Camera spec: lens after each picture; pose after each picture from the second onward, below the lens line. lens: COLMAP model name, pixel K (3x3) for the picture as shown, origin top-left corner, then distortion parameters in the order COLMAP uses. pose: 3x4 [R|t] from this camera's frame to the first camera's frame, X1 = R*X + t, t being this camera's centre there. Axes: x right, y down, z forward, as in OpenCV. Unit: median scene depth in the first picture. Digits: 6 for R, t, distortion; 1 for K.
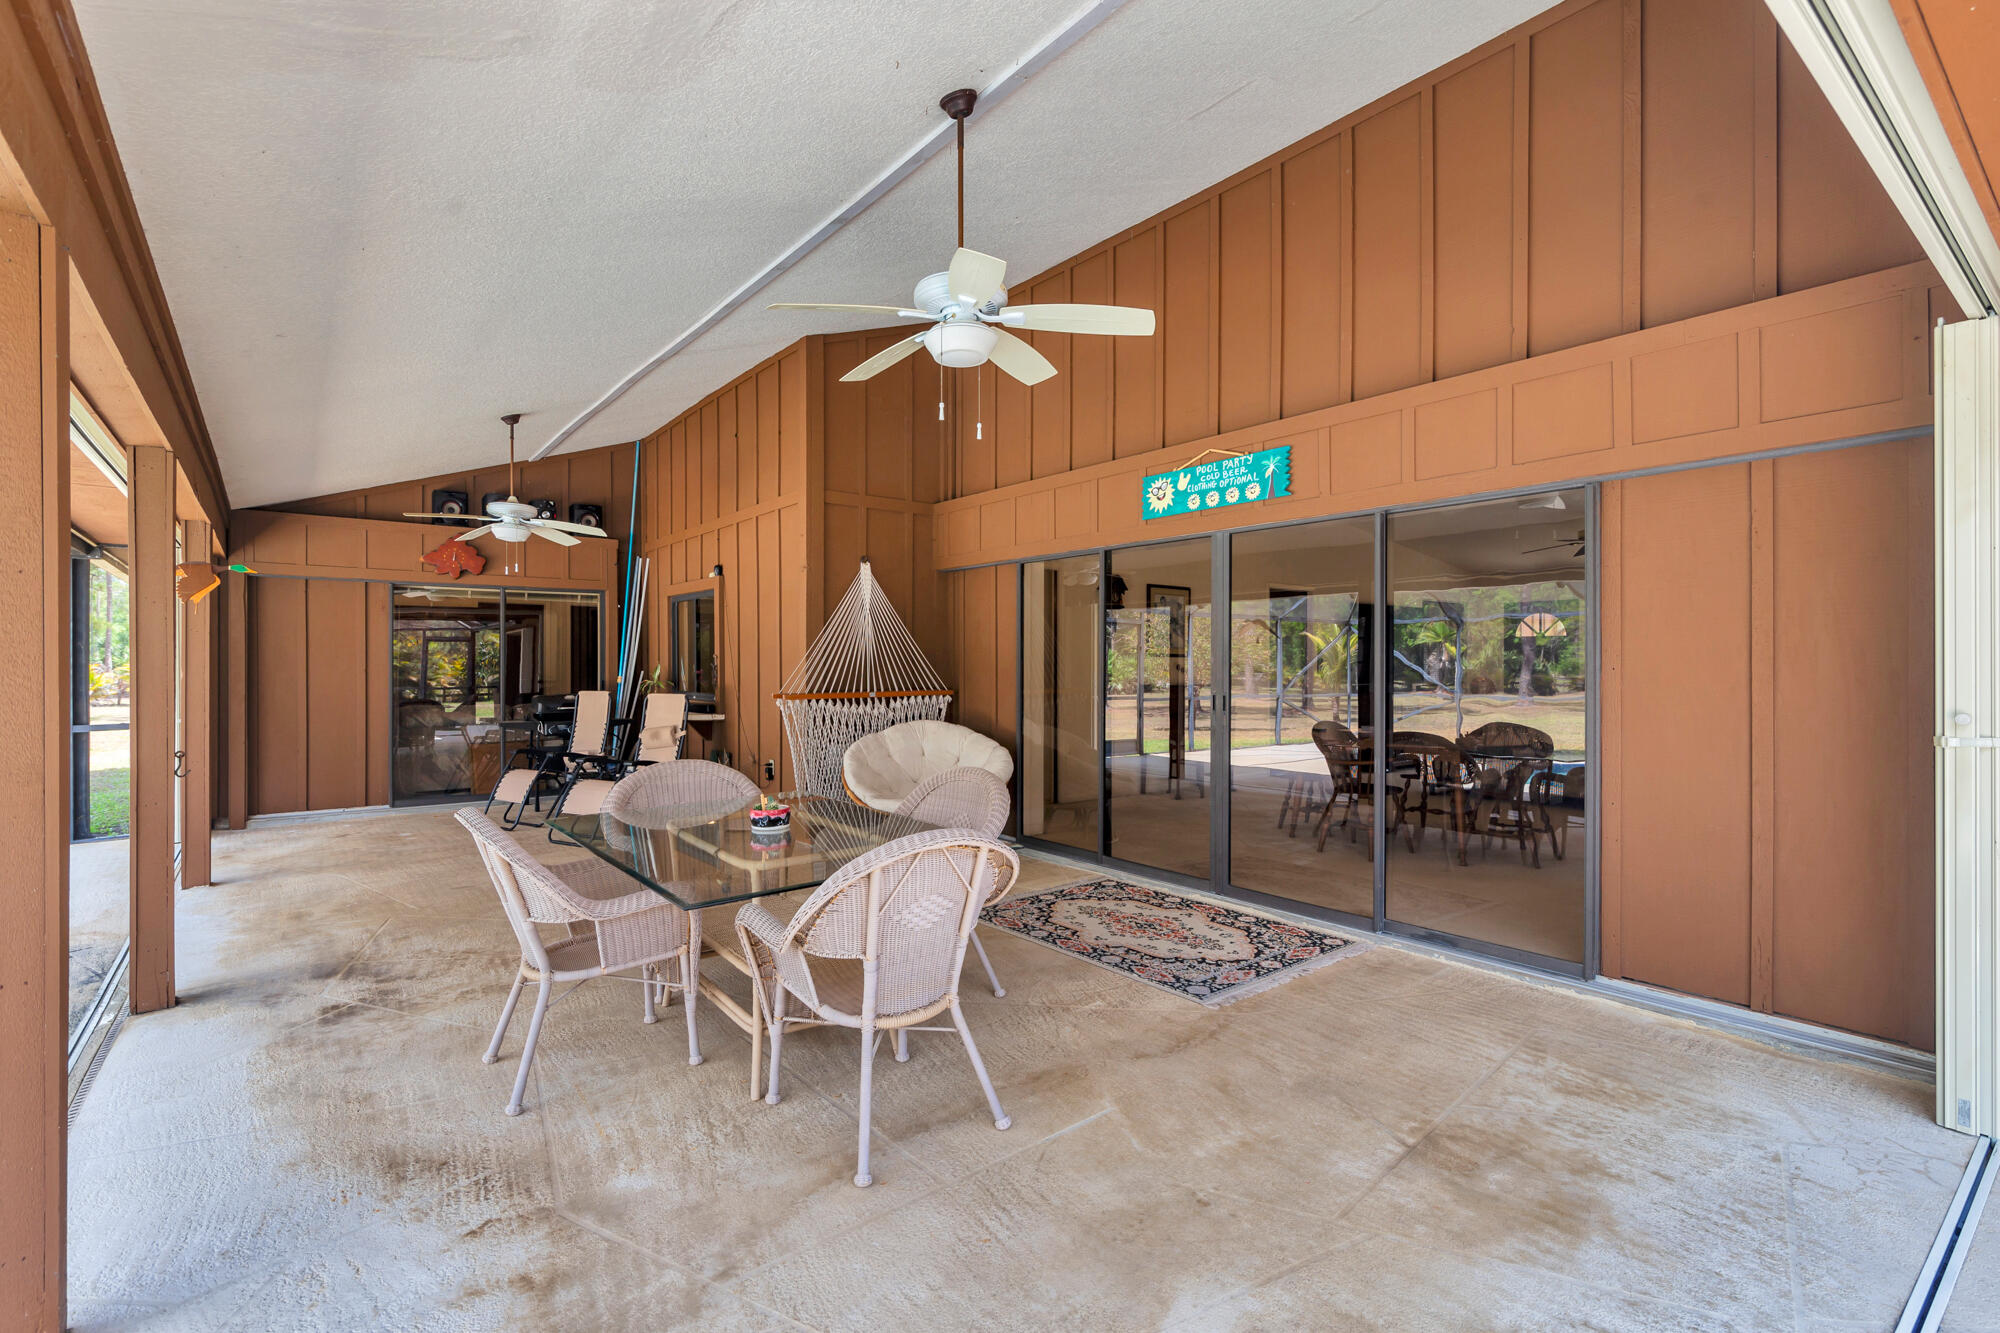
lens RADIAL K [[927.8, 0, 1000.0], [0, 927.8, 666.5], [0, 0, 1]] dist [-0.001895, -0.000043]
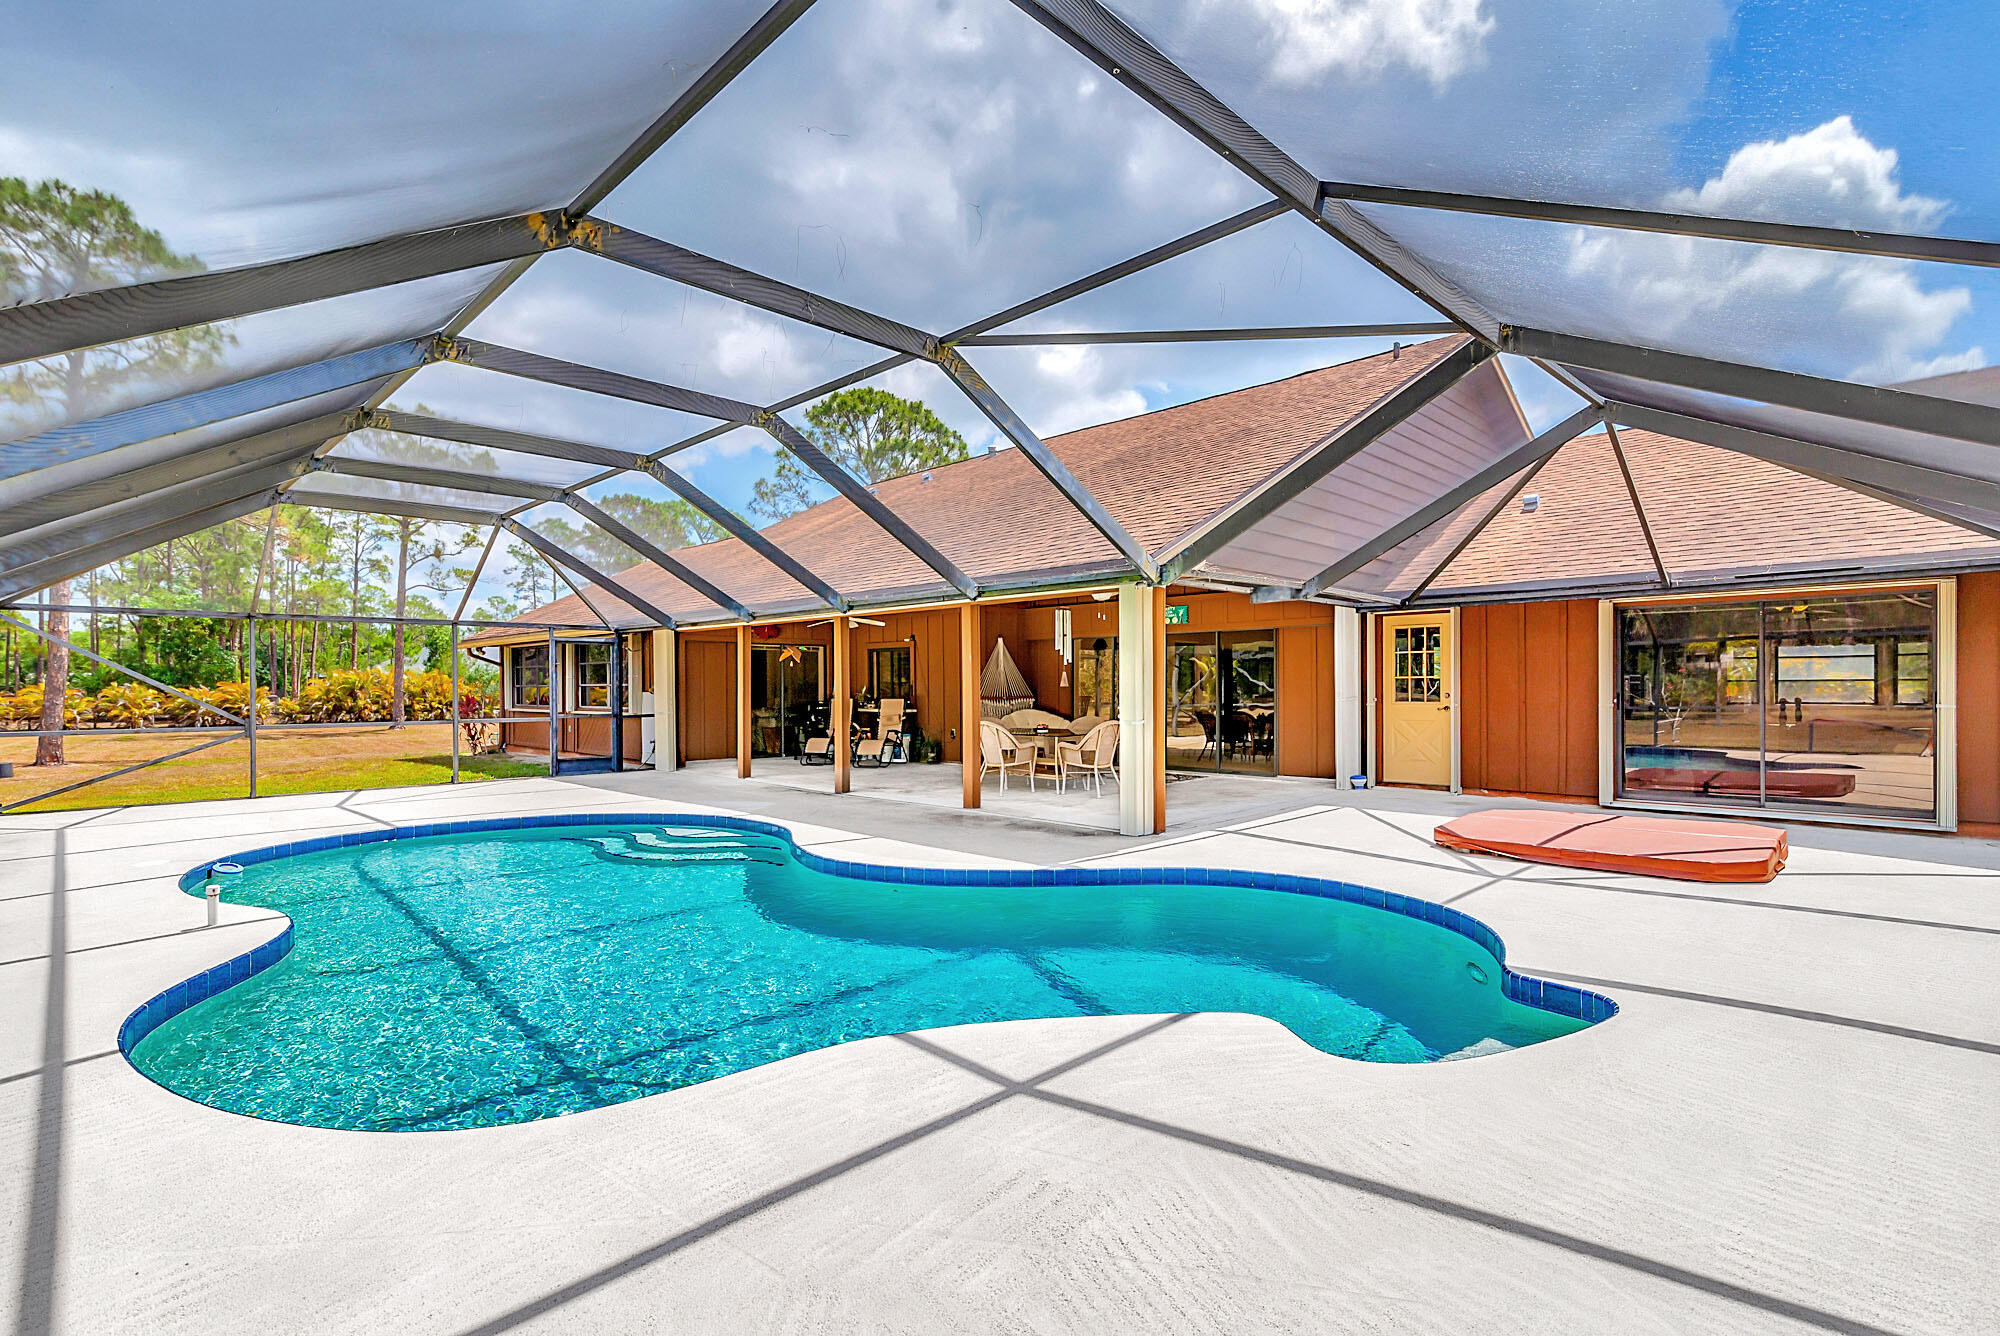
lens RADIAL K [[927.8, 0, 1000.0], [0, 927.8, 668.0], [0, 0, 1]] dist [-0.001895, -0.000043]
pose [[0.993370, 0.005963, 0.114807, -0.596178], [-0.003308, 0.999723, -0.023306, 0.019210], [-0.114914, 0.022771, 0.993114, -1.786033]]
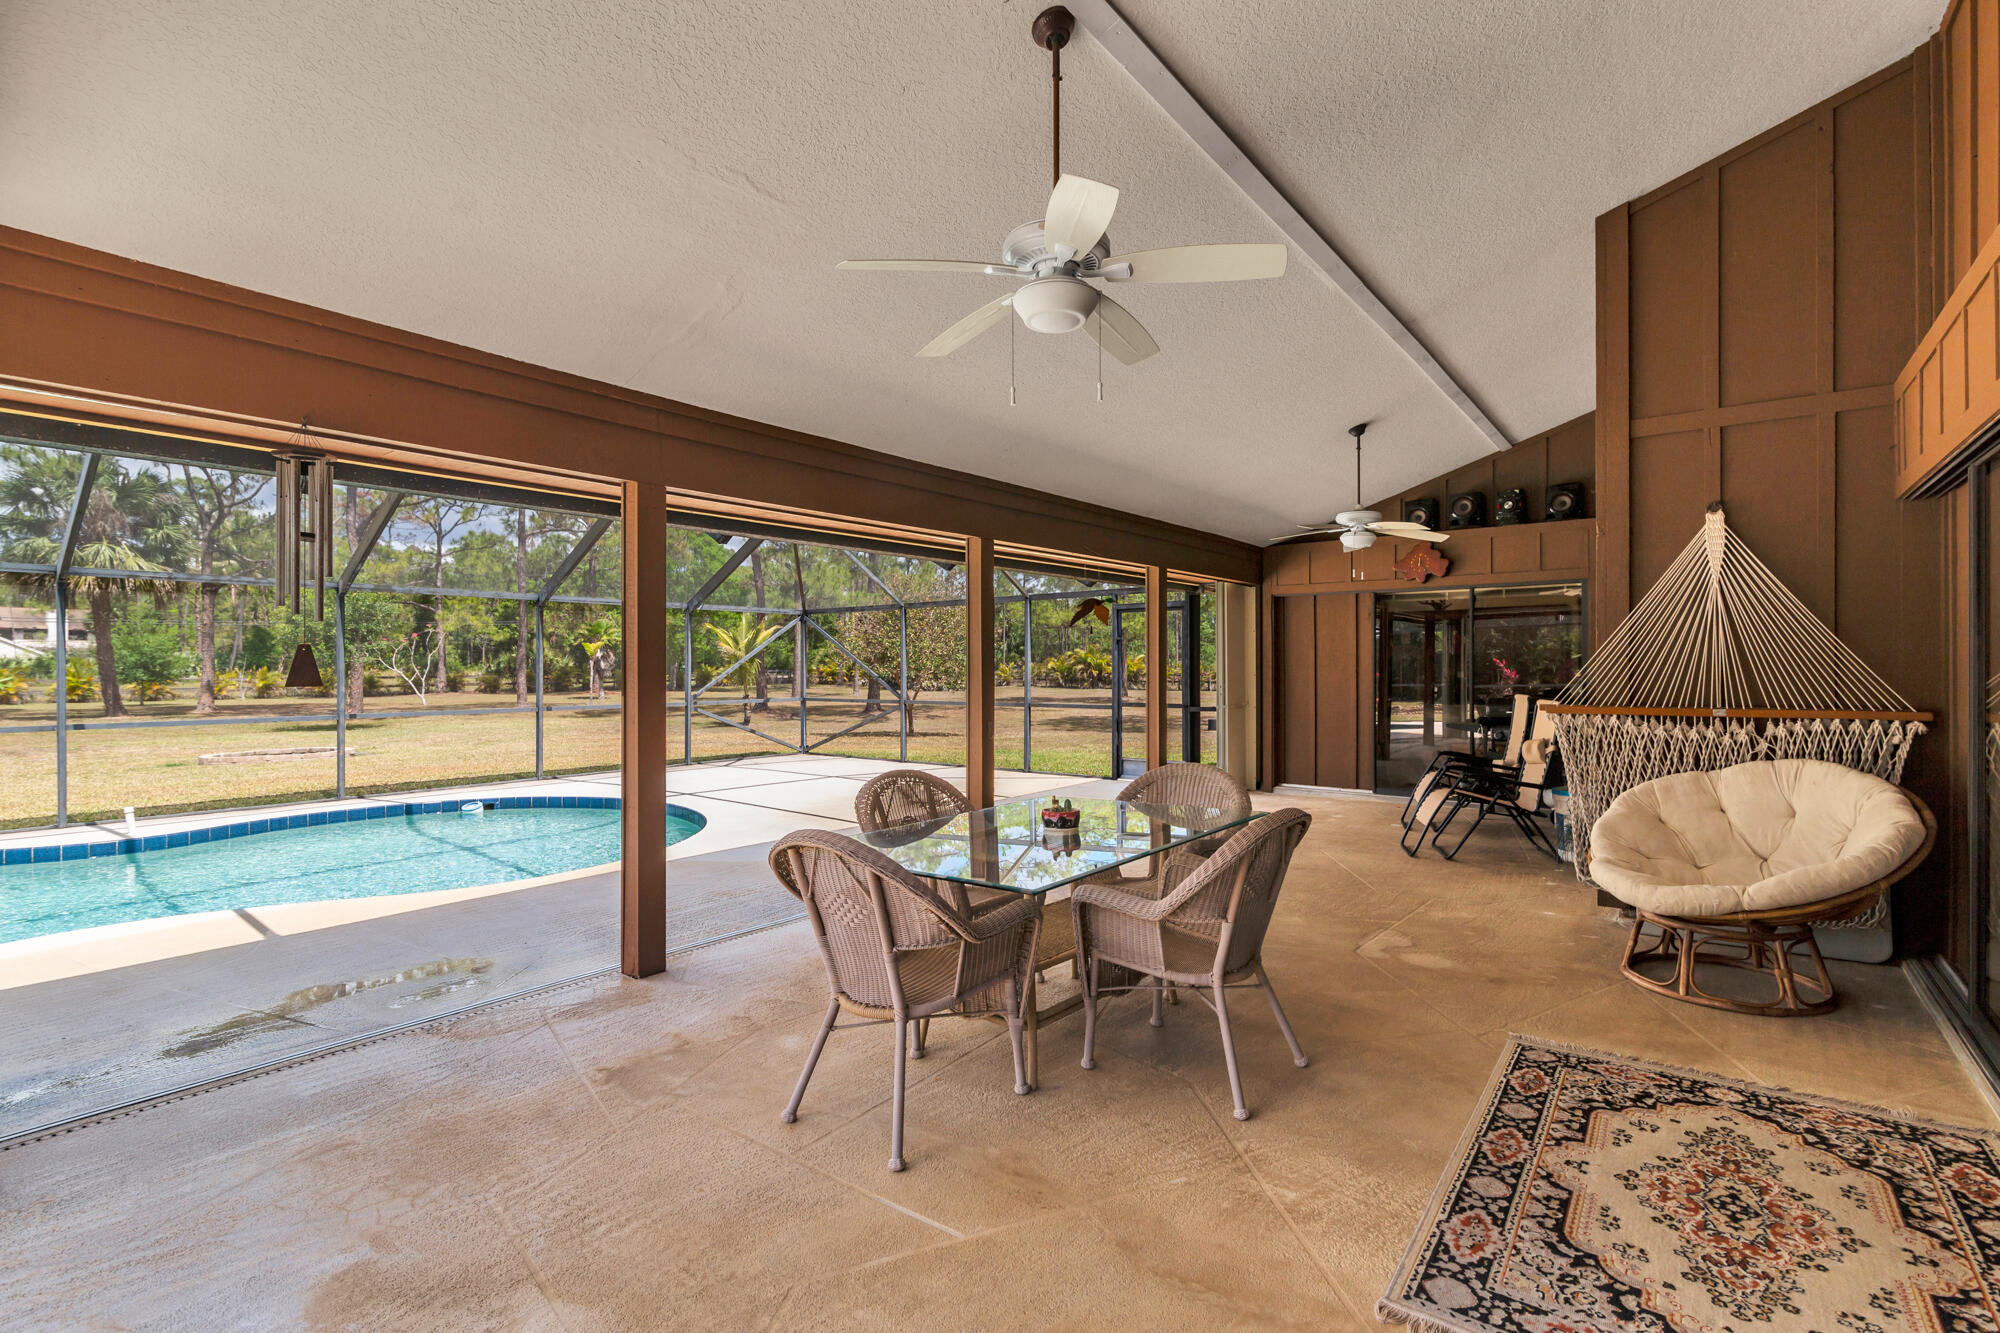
lens RADIAL K [[927.8, 0, 1000.0], [0, 927.8, 666.5], [0, 0, 1]] dist [-0.001895, -0.000043]
pose [[0.227329, 0.000359, -0.973818, 0.559587], [0.002229, 0.999997, 0.000888, -0.005635], [0.973815, -0.002372, 0.227327, 0.531620]]
